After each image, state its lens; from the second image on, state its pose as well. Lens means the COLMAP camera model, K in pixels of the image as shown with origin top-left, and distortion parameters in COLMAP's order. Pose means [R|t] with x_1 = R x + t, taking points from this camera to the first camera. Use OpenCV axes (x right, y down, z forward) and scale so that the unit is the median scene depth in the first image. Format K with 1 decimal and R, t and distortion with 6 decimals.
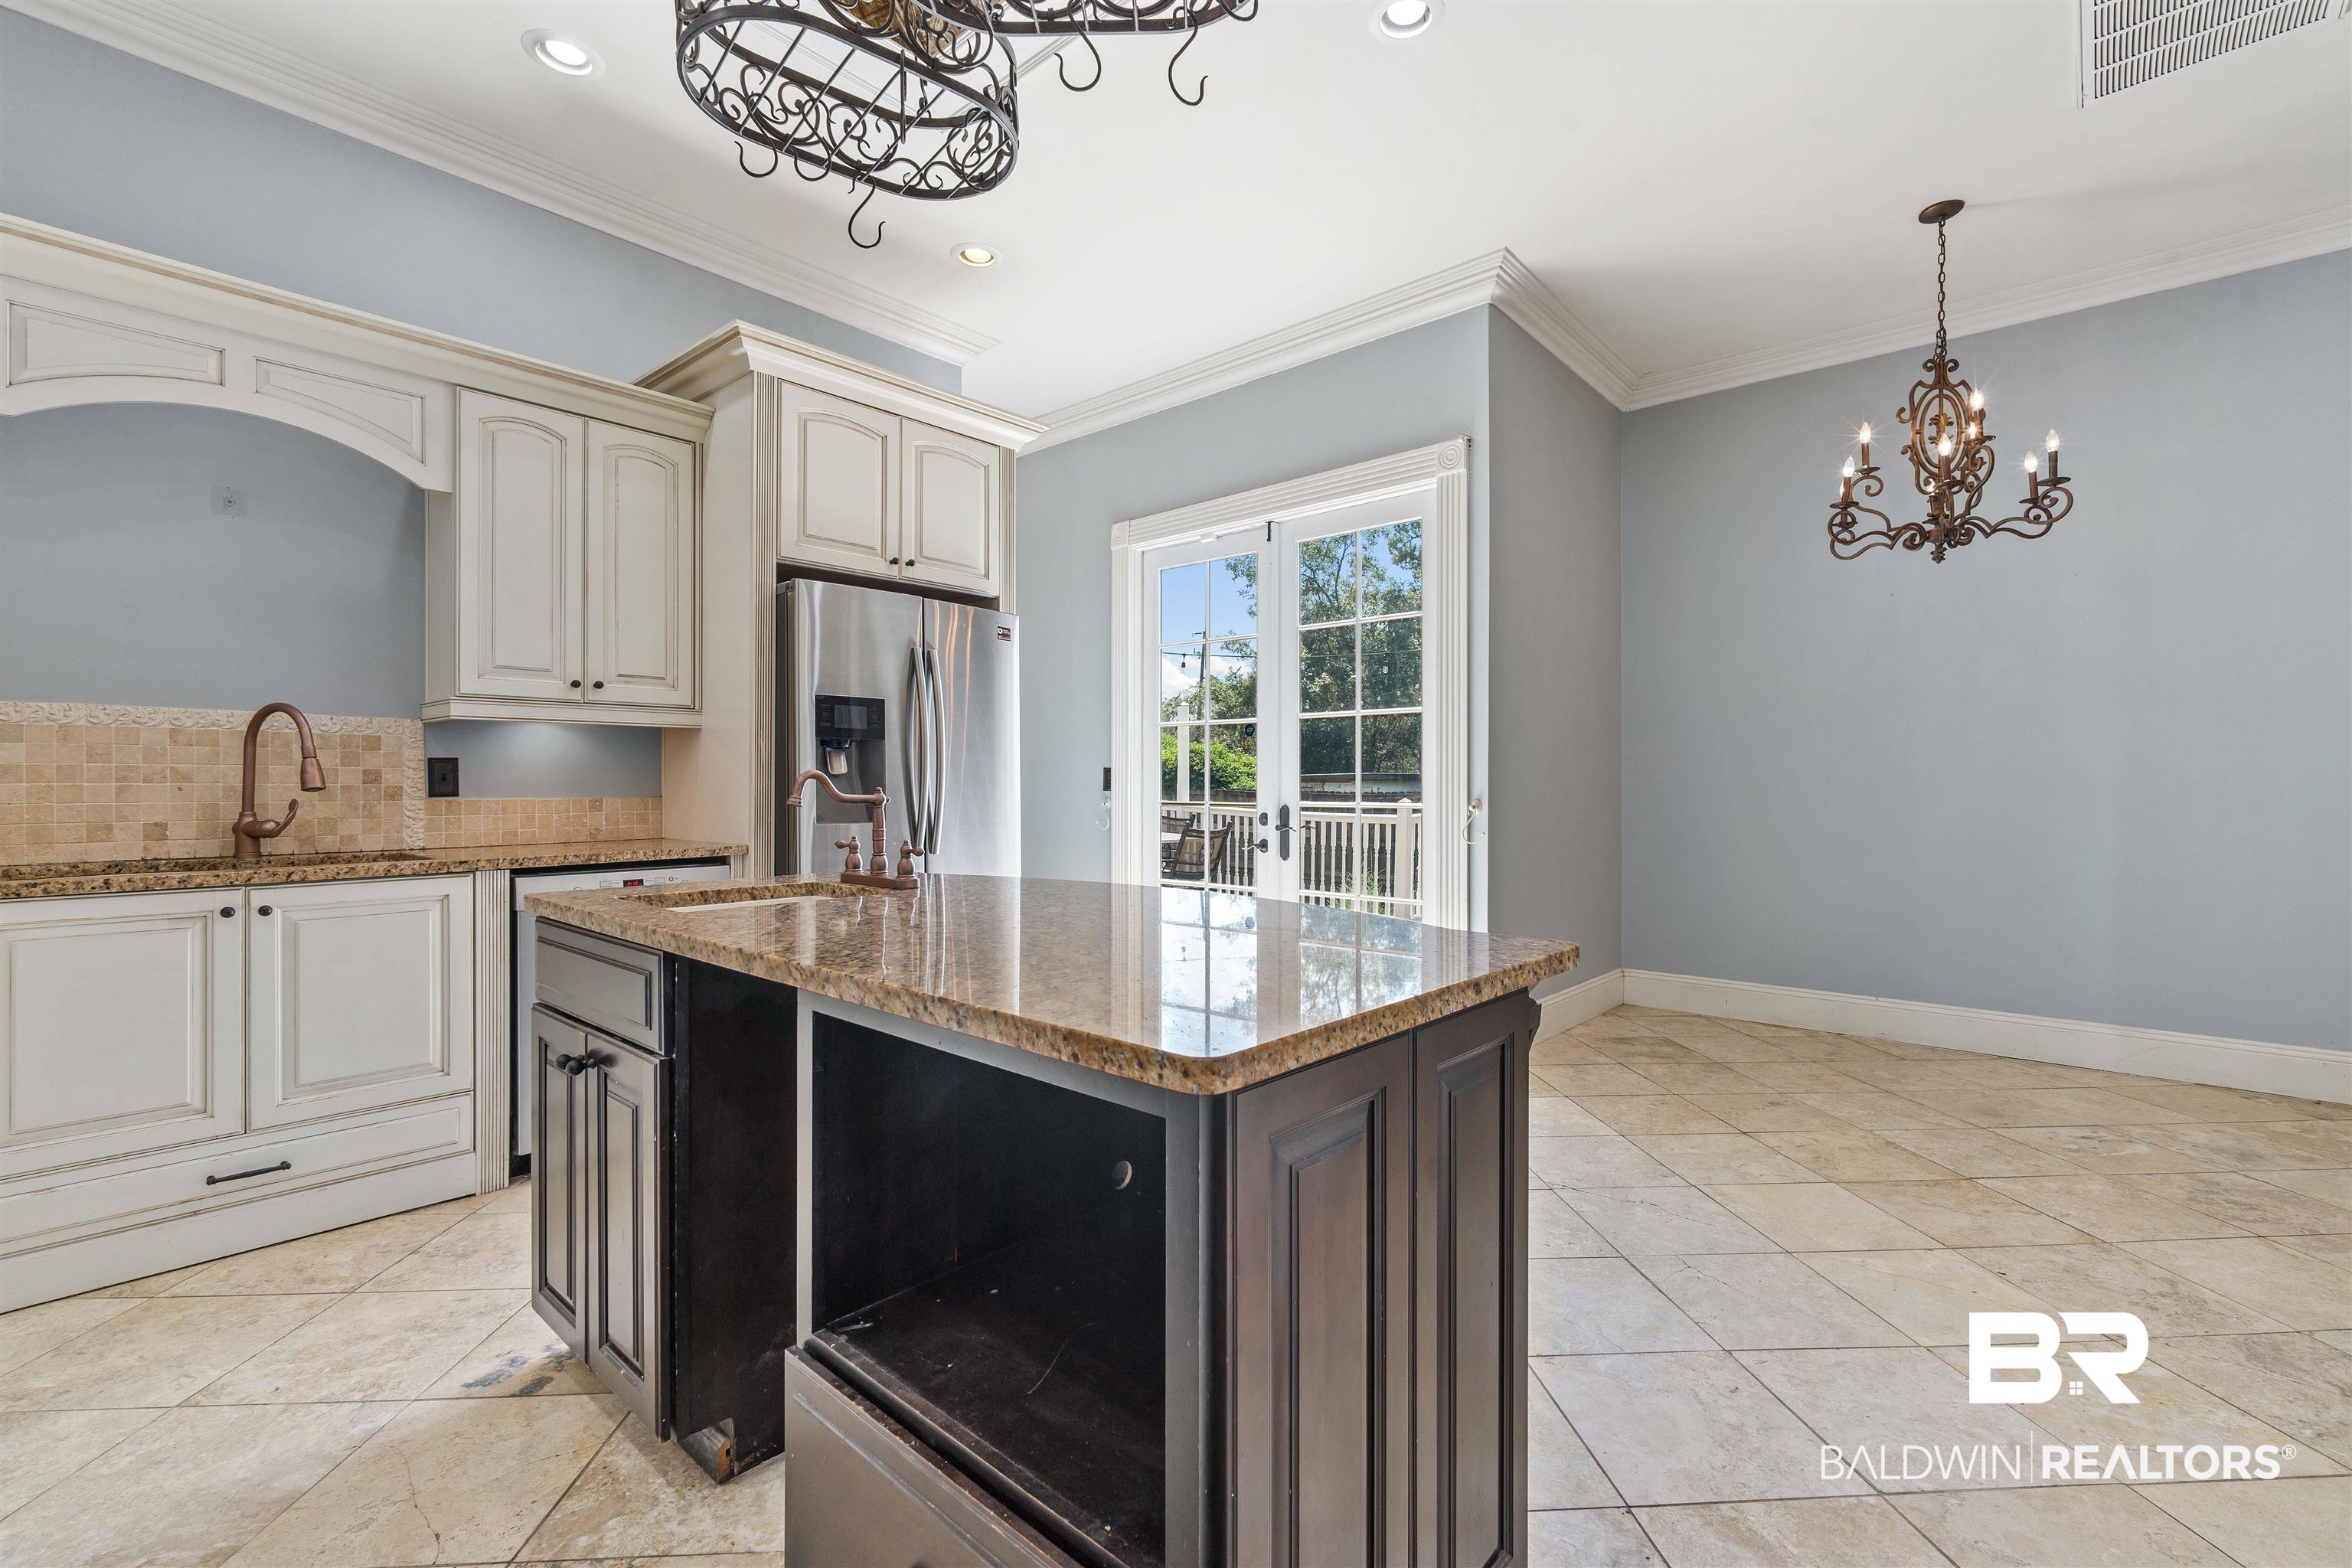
lens RADIAL K [[1023.4, 0, 1189.1], [0, 1023.4, 772.3], [0, 0, 1]] dist [-0.001725, -0.000210]
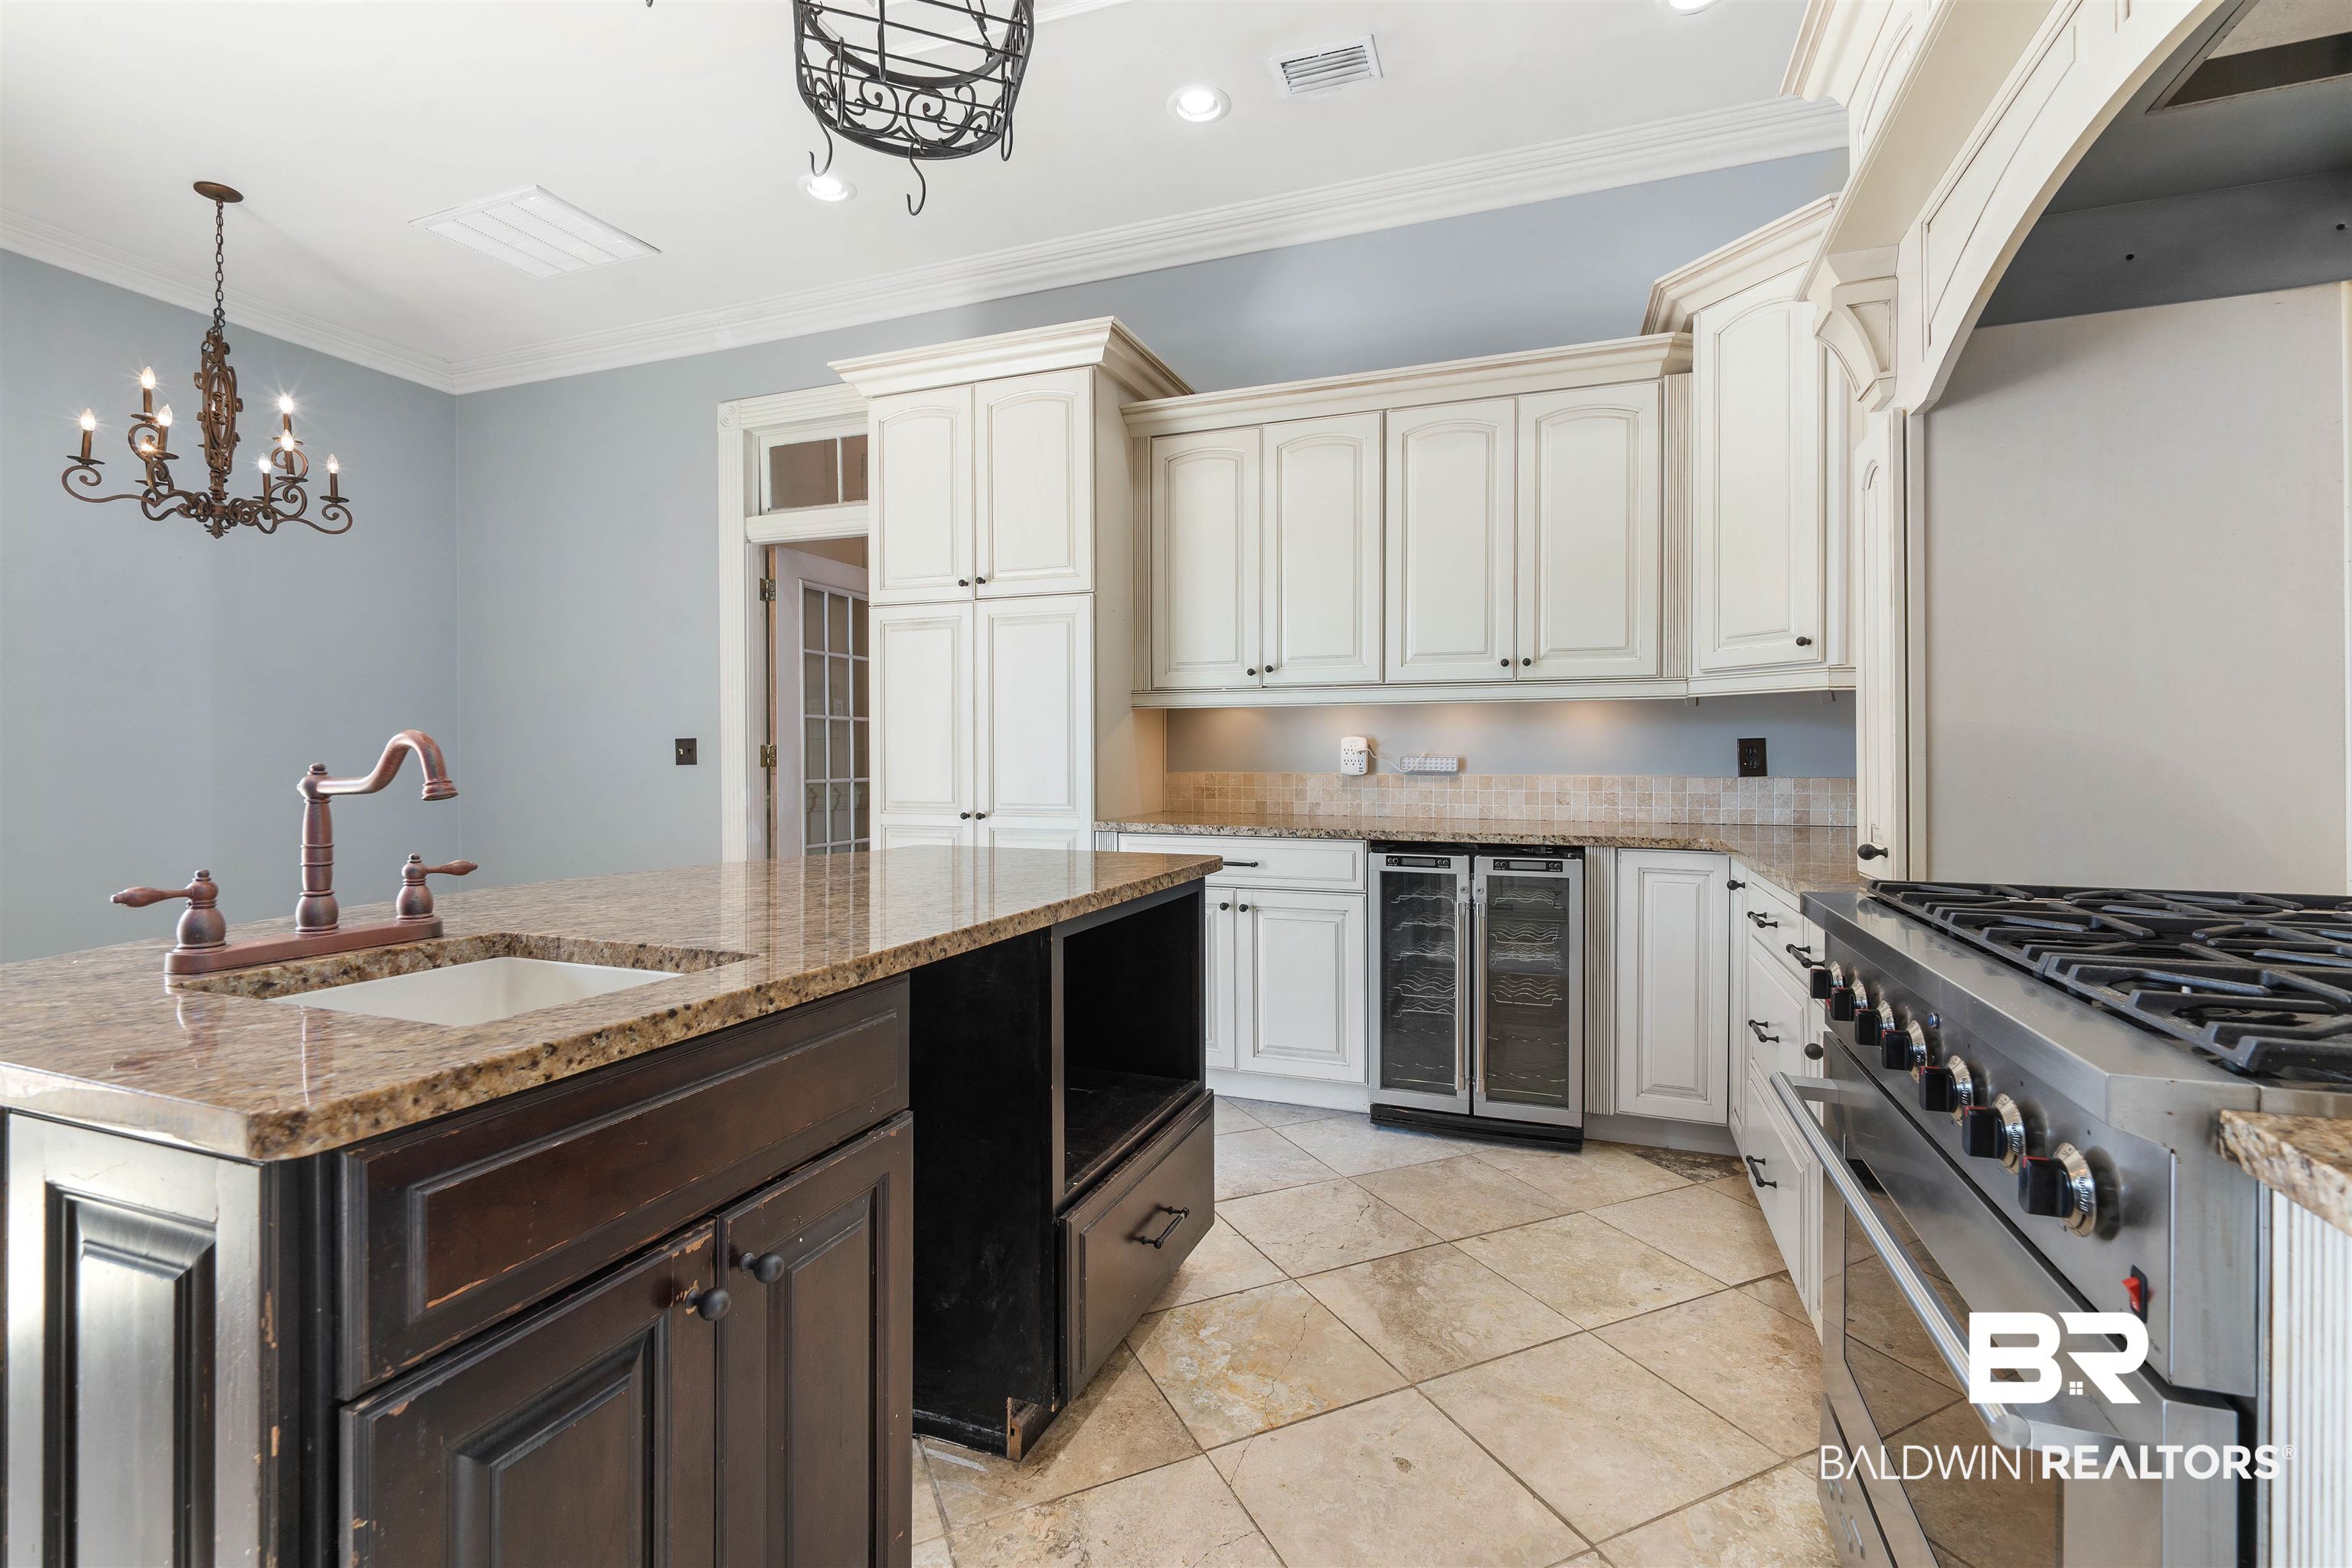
lens RADIAL K [[1020.7, 0, 1185.4], [0, 1020.7, 768.4], [0, 0, 1]] dist [0.019690, -0.000040]
pose [[-0.348639, -0.014032, 0.937152, -0.691390], [-0.011427, 0.999877, 0.010721, 0.002409], [-0.937187, -0.006971, -0.348757, 0.548837]]
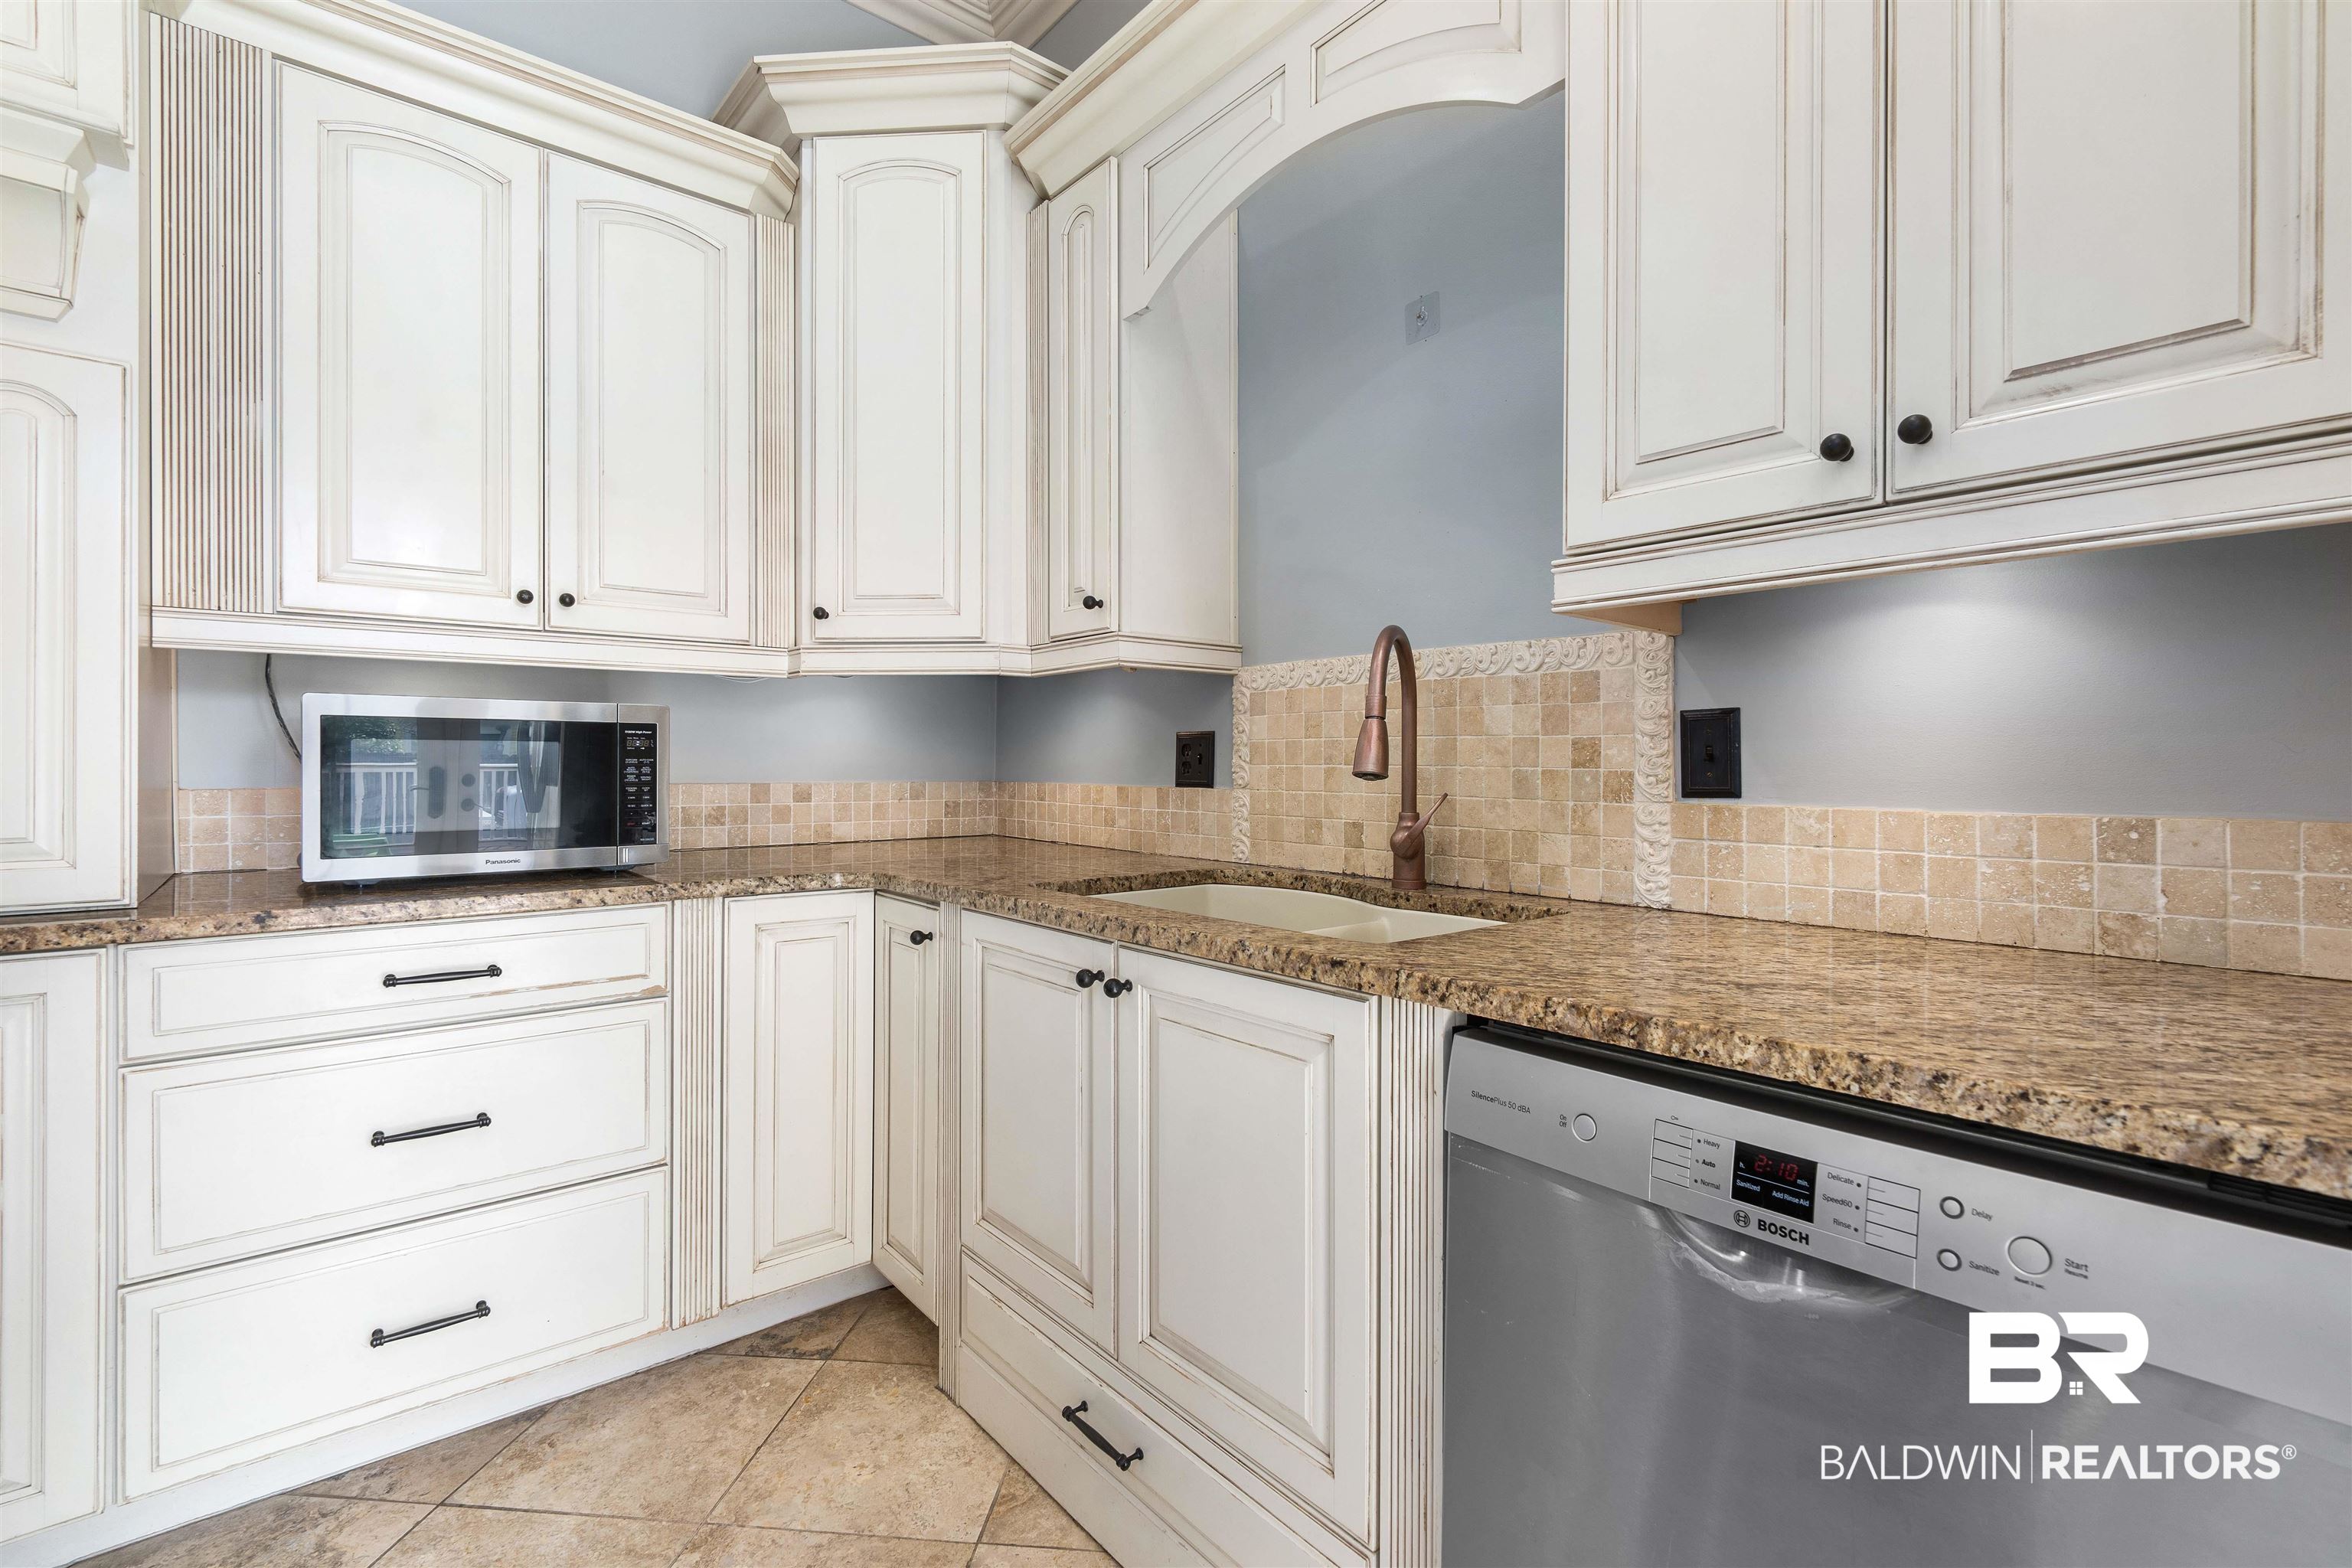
lens RADIAL K [[1028.2, 0, 1236.8], [0, 1028.2, 779.3], [0, 0, 1]] dist [0.011813, -0.000119]
pose [[-0.134034, 0.012236, -0.990901, -0.271870], [0.004819, 0.999920, 0.011696, 0.010292], [0.990965, -0.003208, -0.134082, 0.892018]]
